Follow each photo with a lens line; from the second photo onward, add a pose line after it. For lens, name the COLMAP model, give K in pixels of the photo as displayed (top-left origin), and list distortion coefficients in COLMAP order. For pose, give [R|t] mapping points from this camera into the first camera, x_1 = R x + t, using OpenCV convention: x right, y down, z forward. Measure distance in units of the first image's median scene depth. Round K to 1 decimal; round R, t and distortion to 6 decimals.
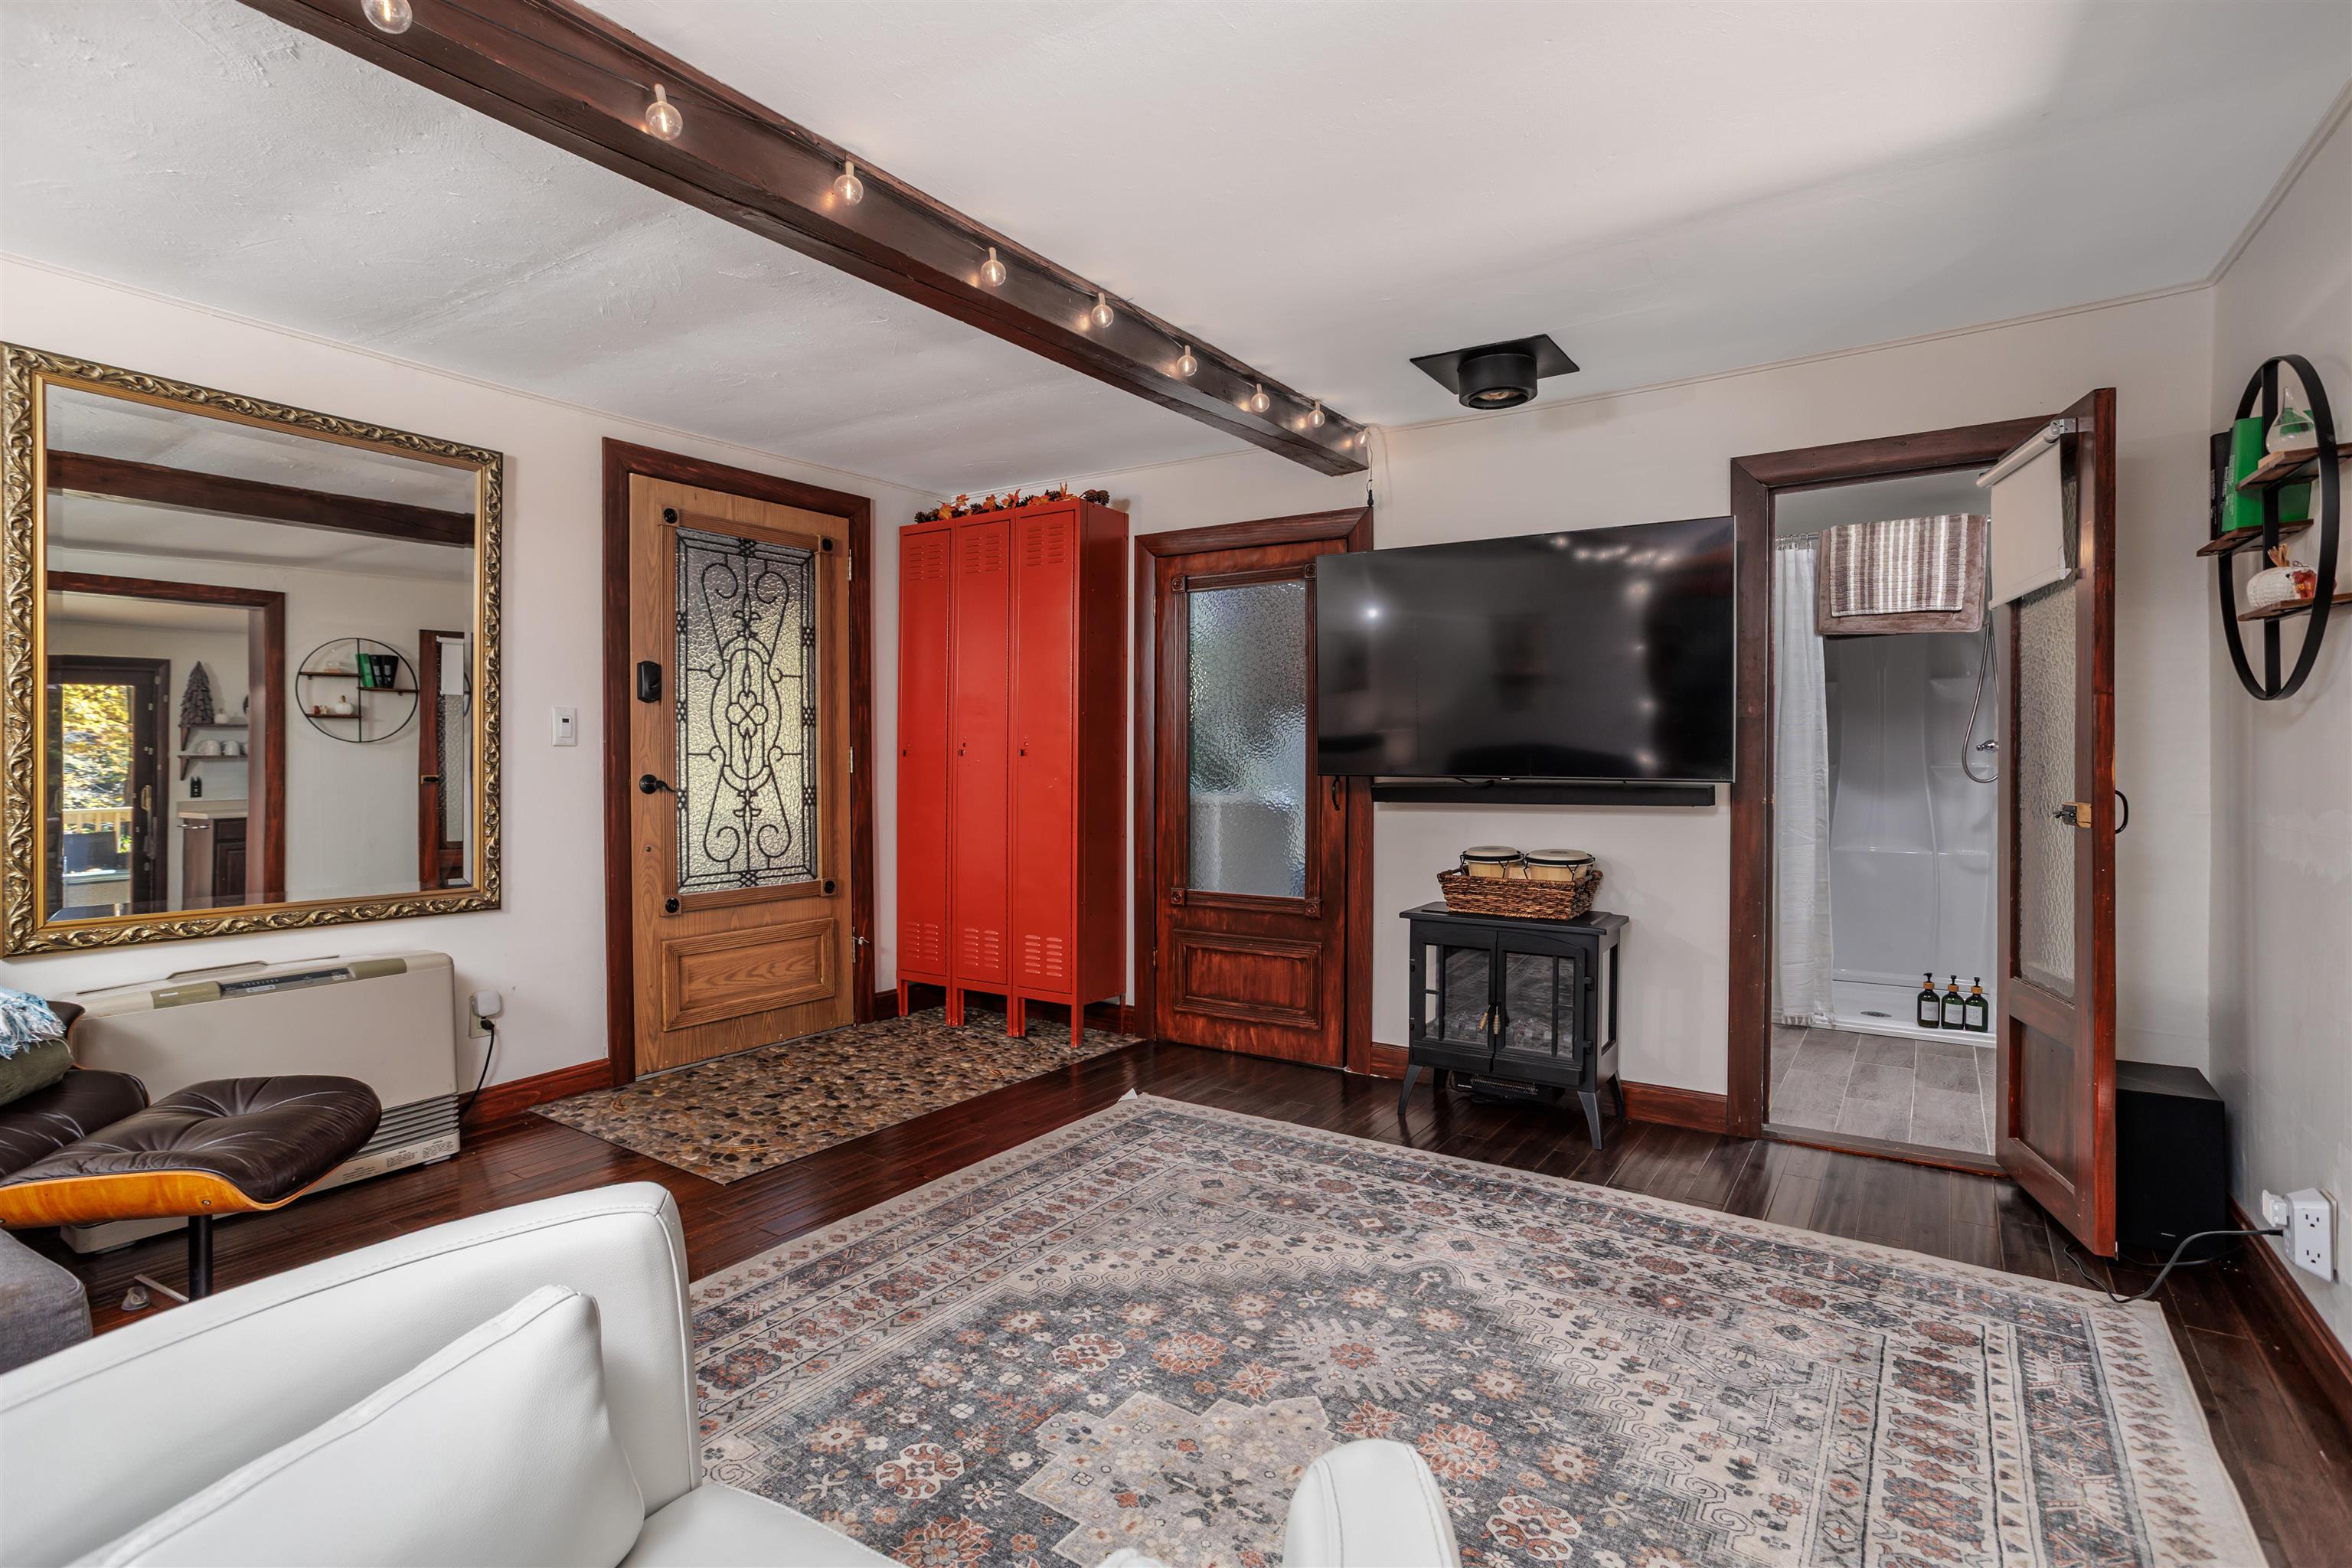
lens RADIAL K [[1129.9, 0, 1138.7], [0, 1129.9, 742.6], [0, 0, 1]] dist [-0.054523, 0.028743]
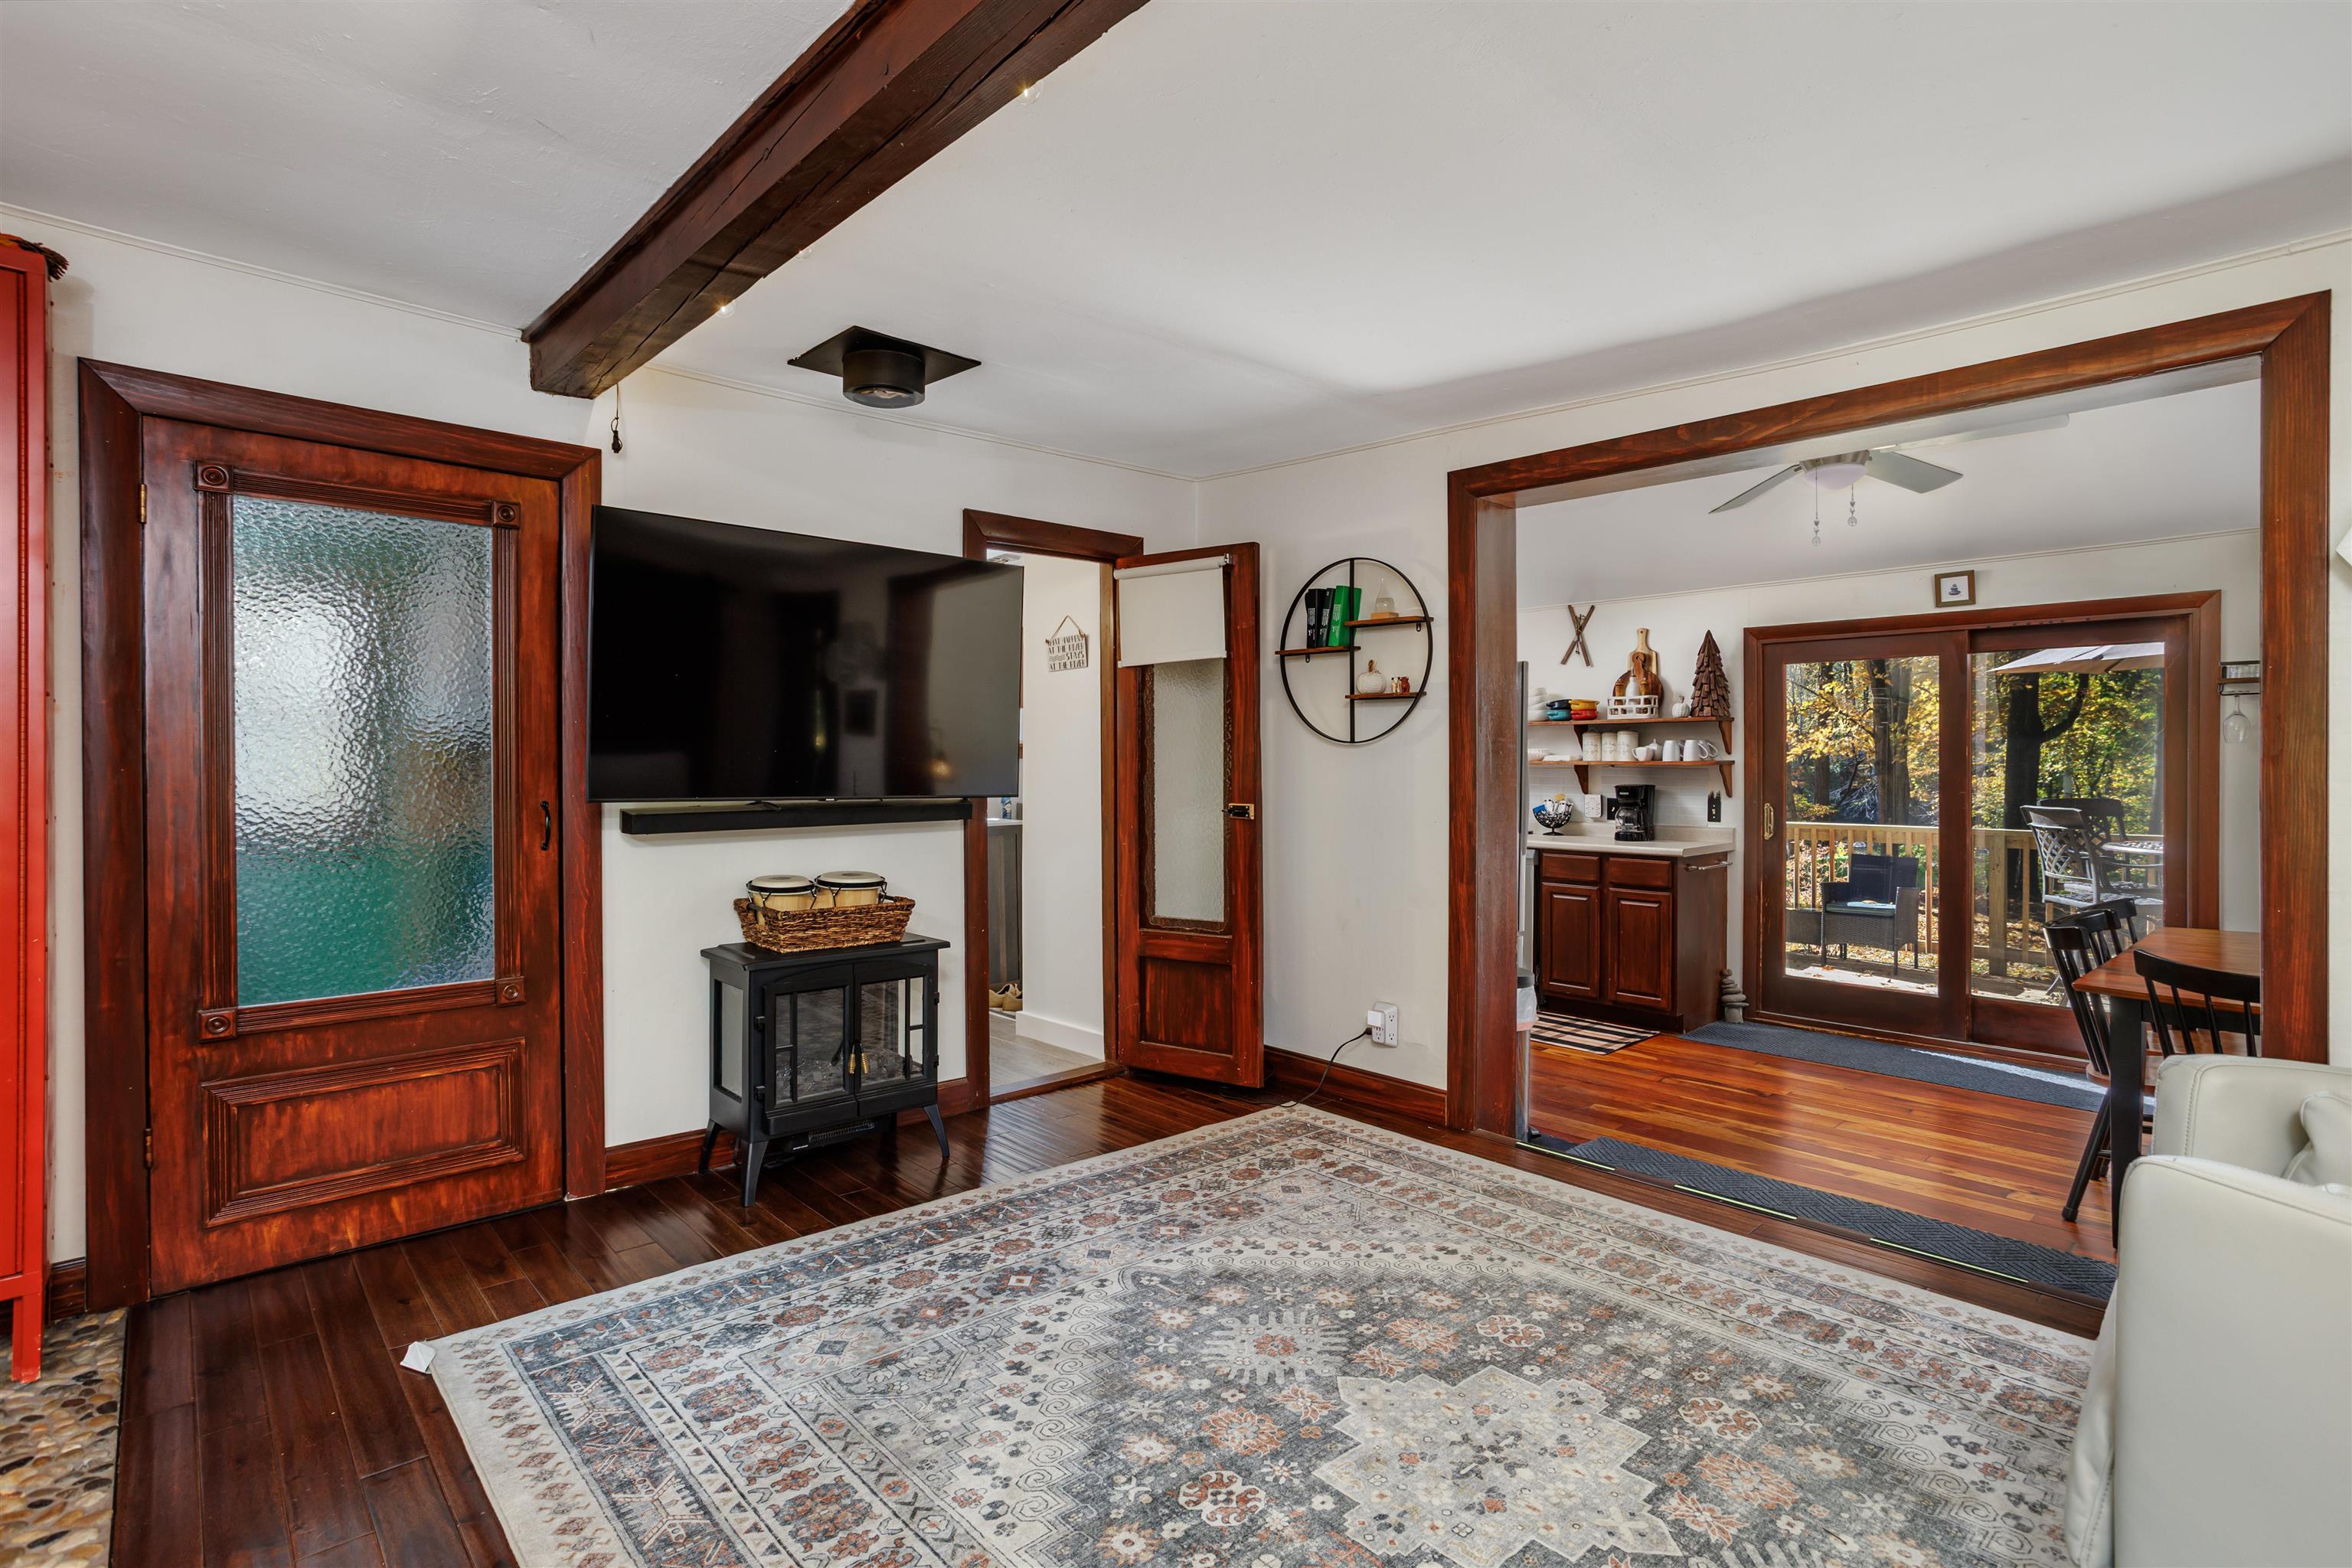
lens RADIAL K [[1164.3, 0, 1177.7], [0, 1164.3, 749.2], [0, 0, 1]] dist [-0.052660, 0.032025]
pose [[0.213369, 0.014614, 0.976862, -0.744543], [-0.013228, 0.999840, -0.012069, -0.002547], [-0.976882, -0.010346, 0.213528, 0.708474]]
